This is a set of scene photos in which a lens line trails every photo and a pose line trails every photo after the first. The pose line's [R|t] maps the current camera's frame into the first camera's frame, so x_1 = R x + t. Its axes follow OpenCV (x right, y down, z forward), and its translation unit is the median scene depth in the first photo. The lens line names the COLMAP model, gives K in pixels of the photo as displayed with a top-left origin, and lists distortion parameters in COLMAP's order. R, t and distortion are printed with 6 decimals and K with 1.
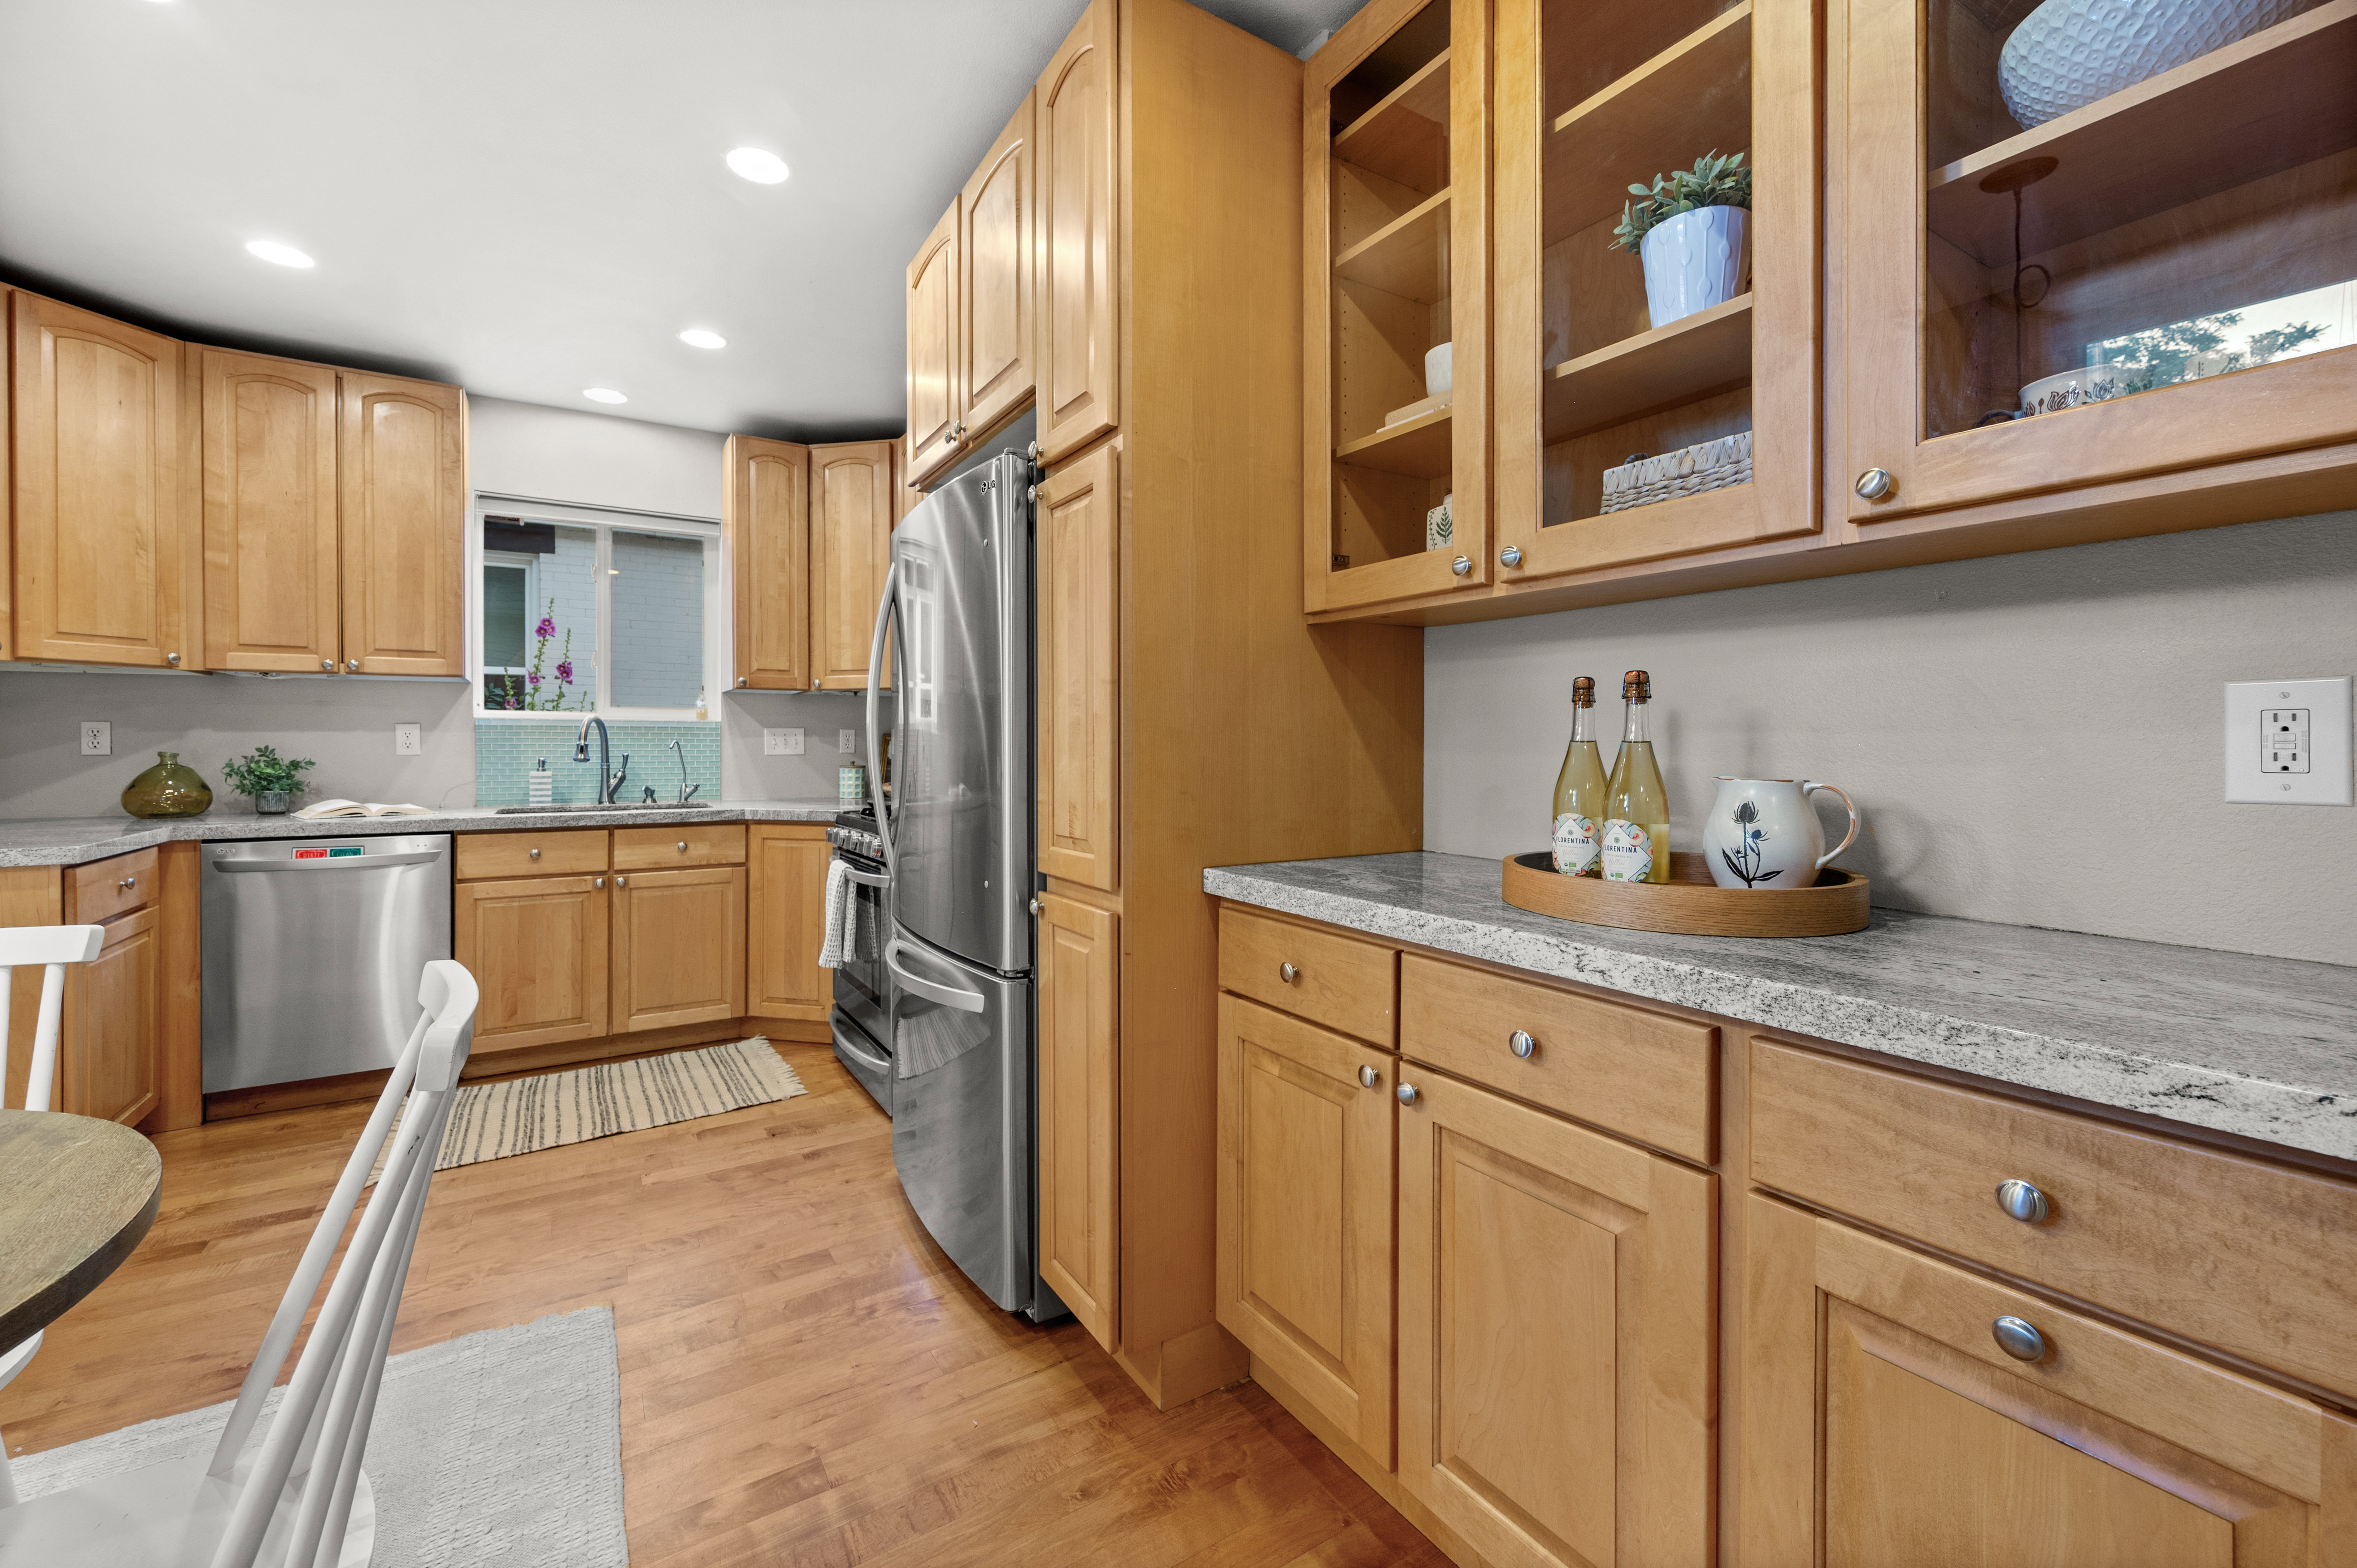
lens RADIAL K [[950.5, 0, 1182.2], [0, 950.5, 749.1], [0, 0, 1]] dist [-0.001291, -0.000278]
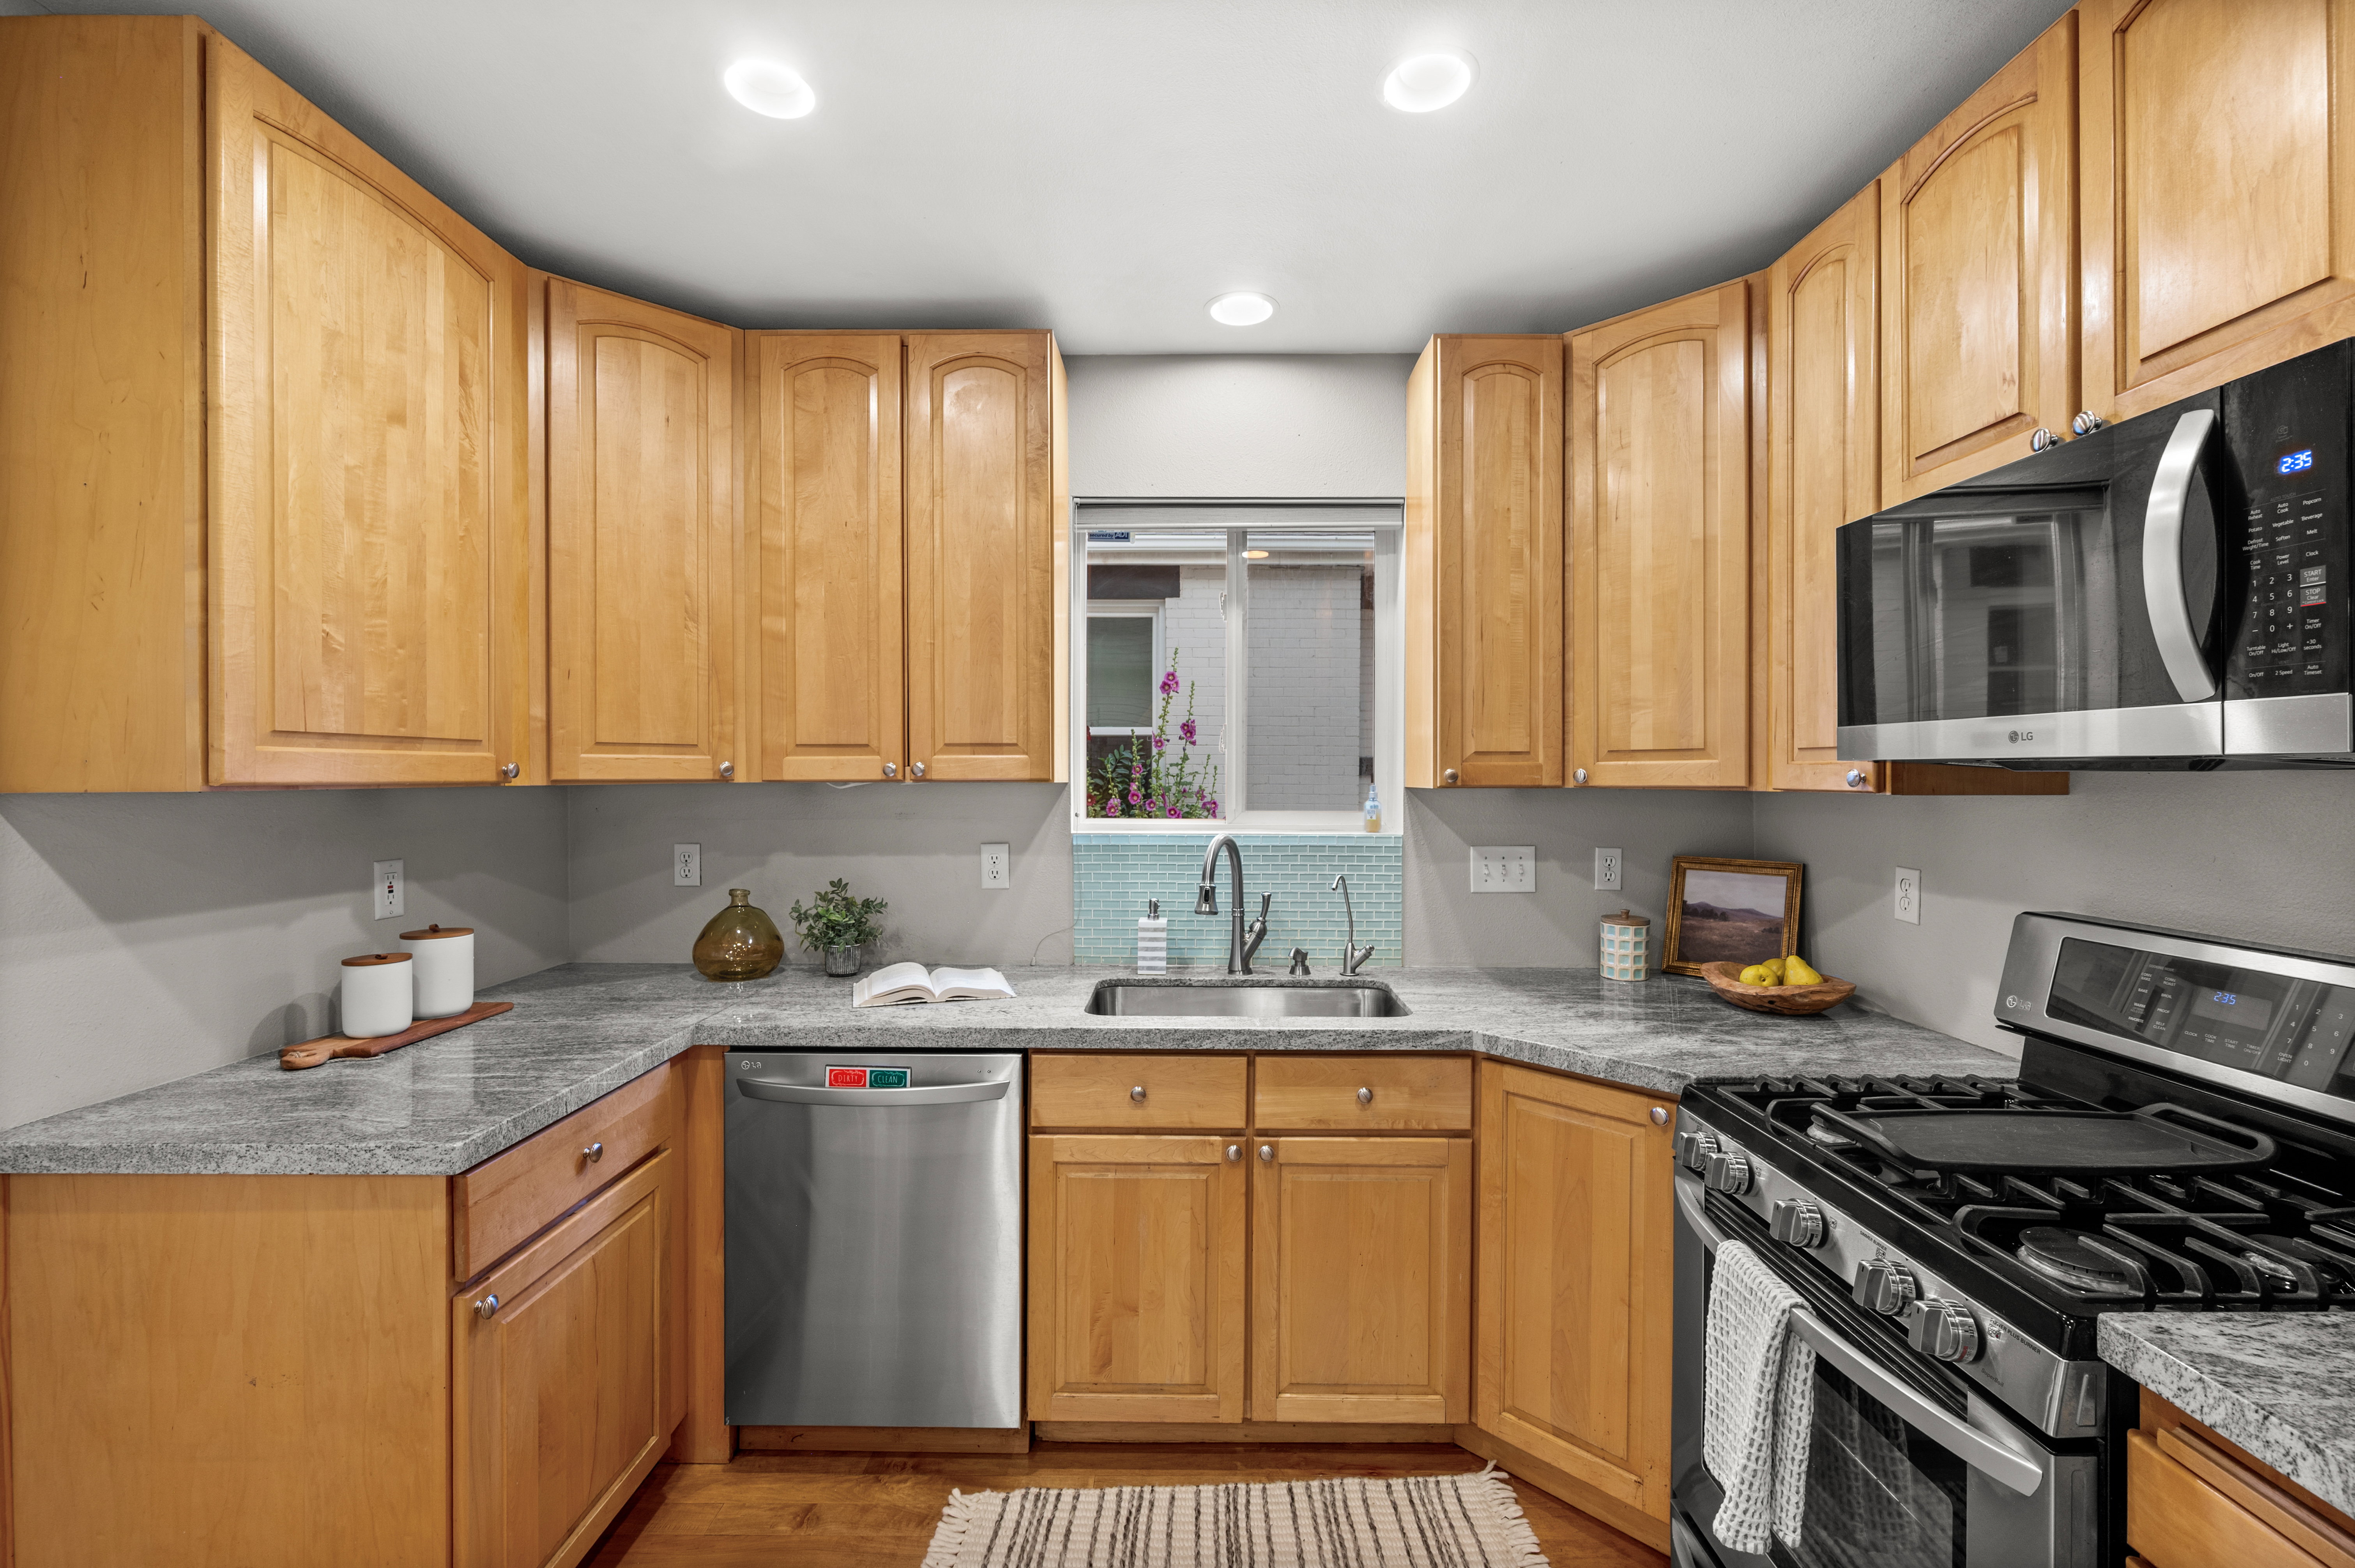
lens RADIAL K [[1000.4, 0, 1195.8], [0, 1000.4, 781.7], [0, 0, 1]] dist [-0.002562, -0.000017]
pose [[0.841015, 0.003956, -0.540997, -0.333710], [-0.003488, 0.999992, 0.001889, -0.083867], [0.541000, 0.000298, 0.841023, 0.523670]]
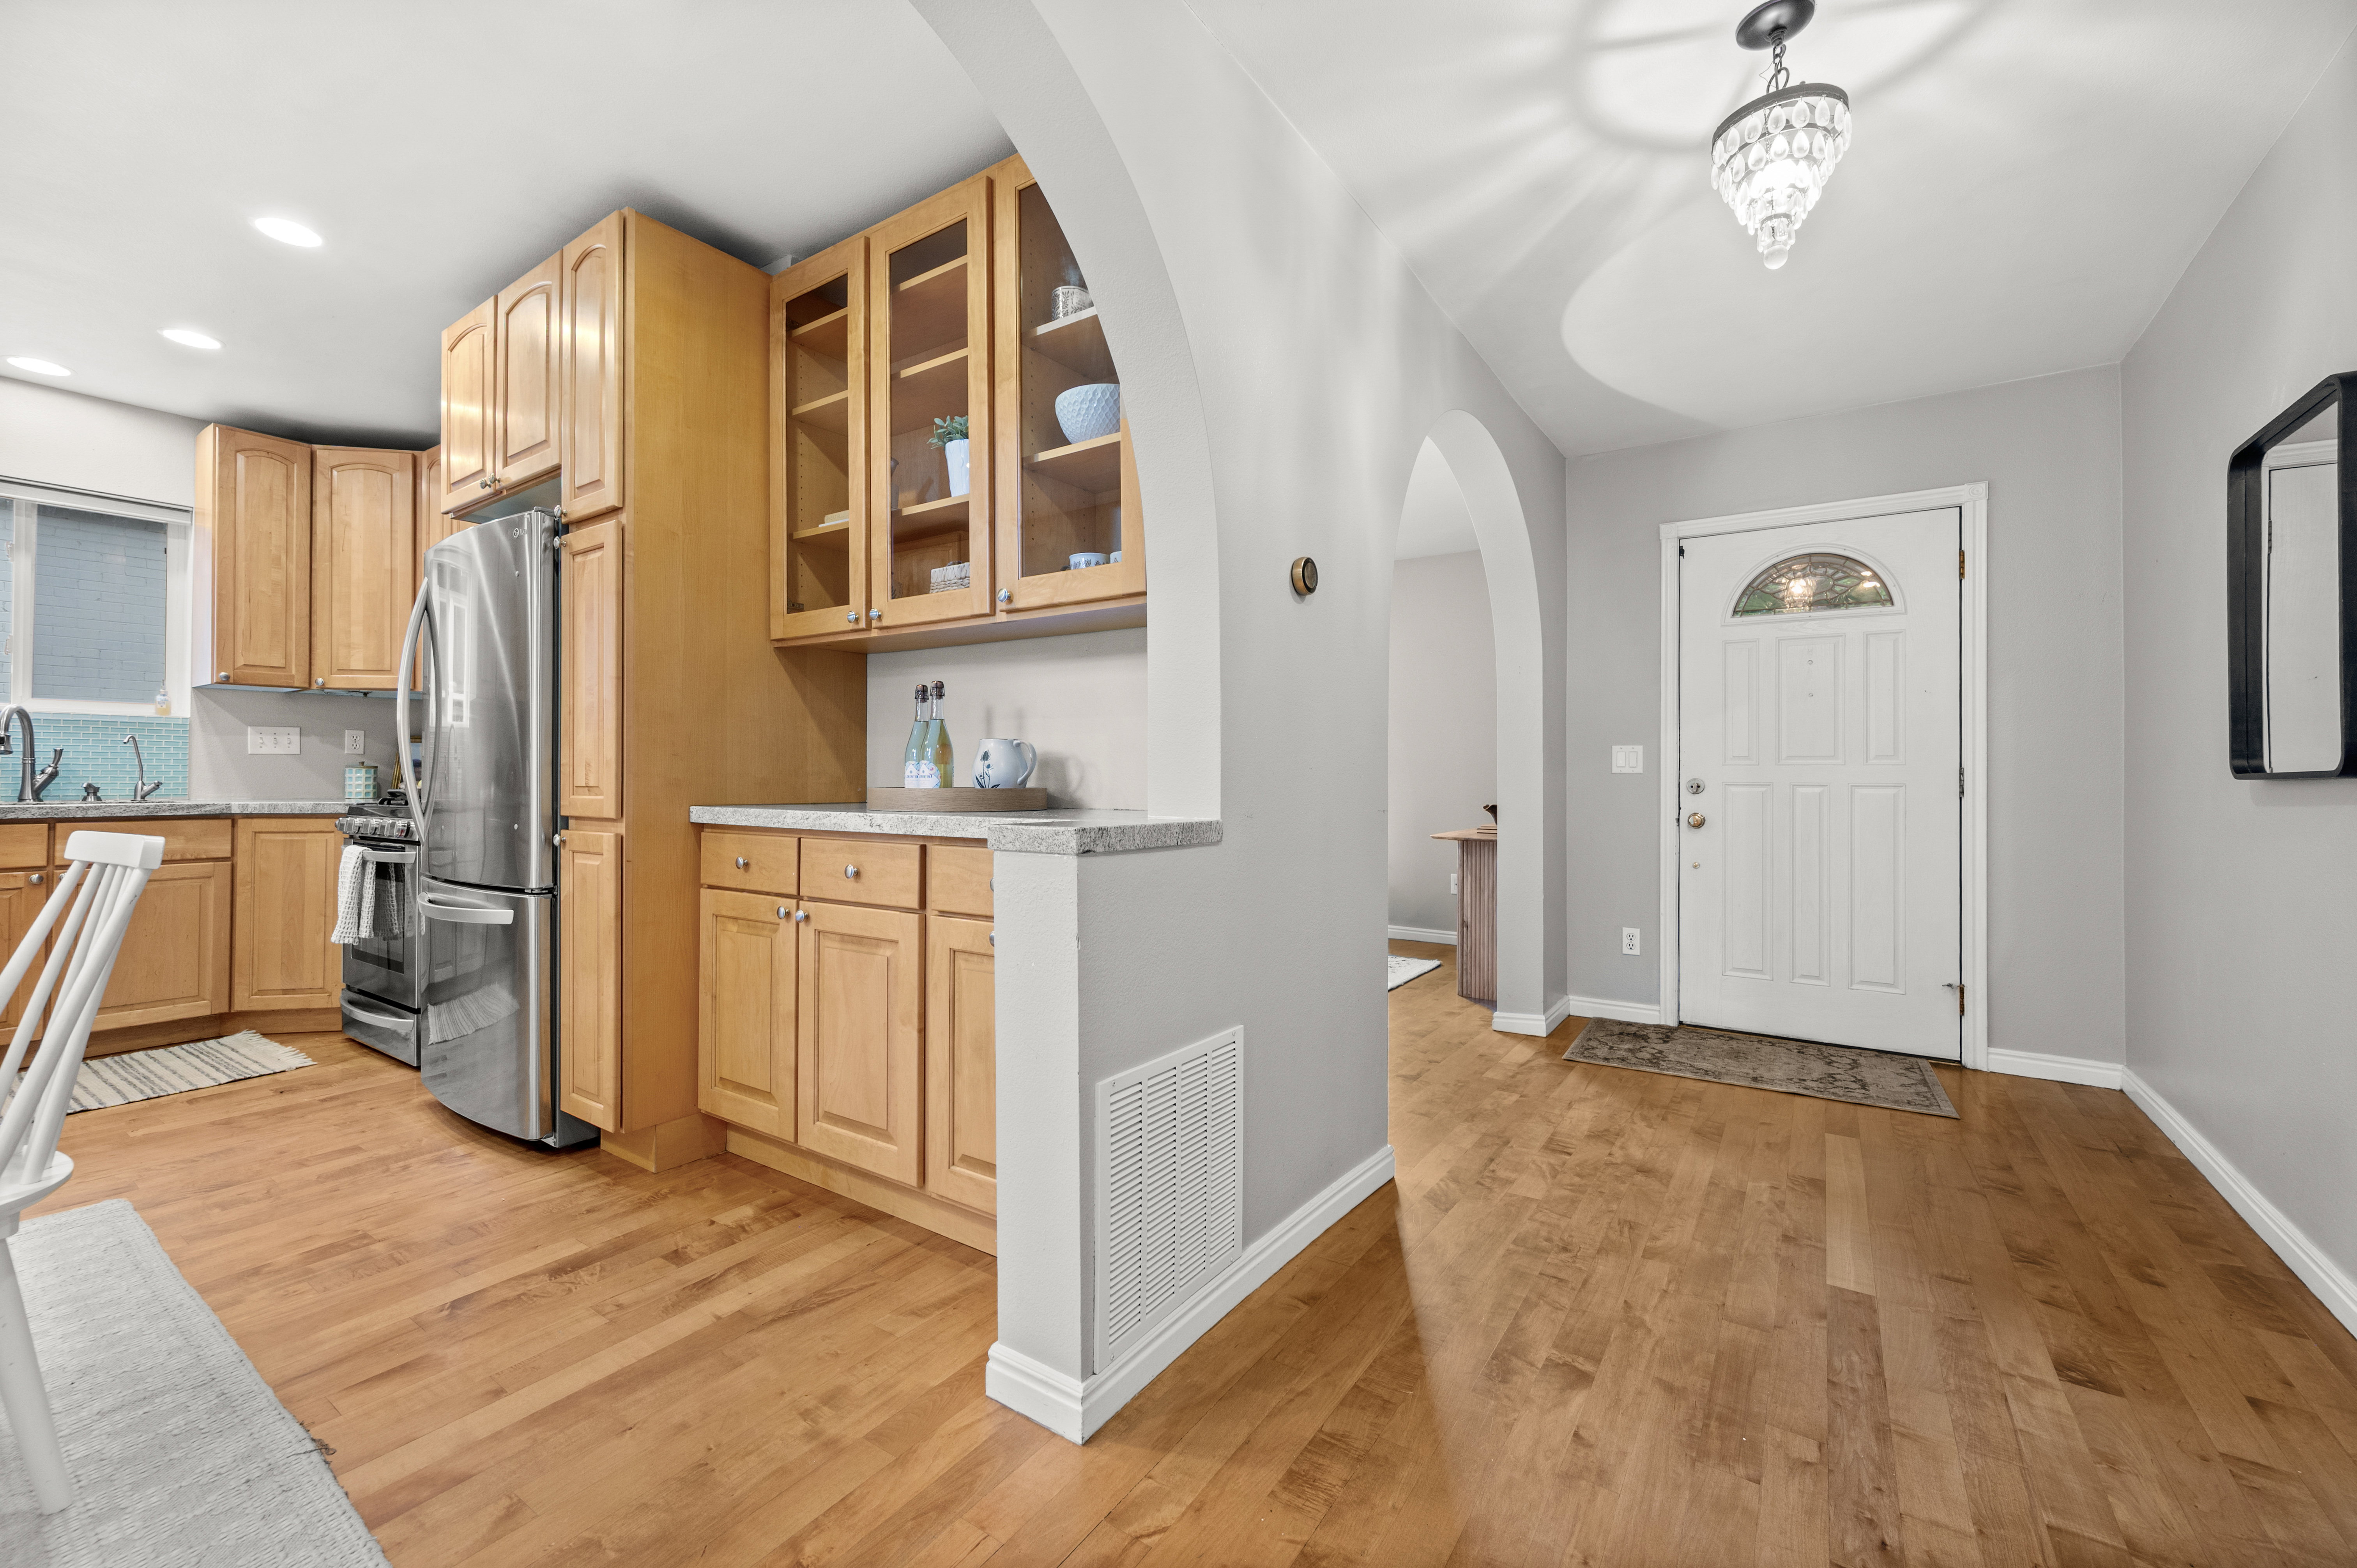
lens RADIAL K [[944.5, 0, 1191.3], [0, 944.5, 769.7], [0, 0, 1]] dist [-0.001570, -0.000031]
pose [[0.917377, 0.004245, 0.397997, 0.081519], [0.000310, 0.999935, -0.011380, 0.045227], [-0.398020, 0.010564, 0.917316, -0.356936]]
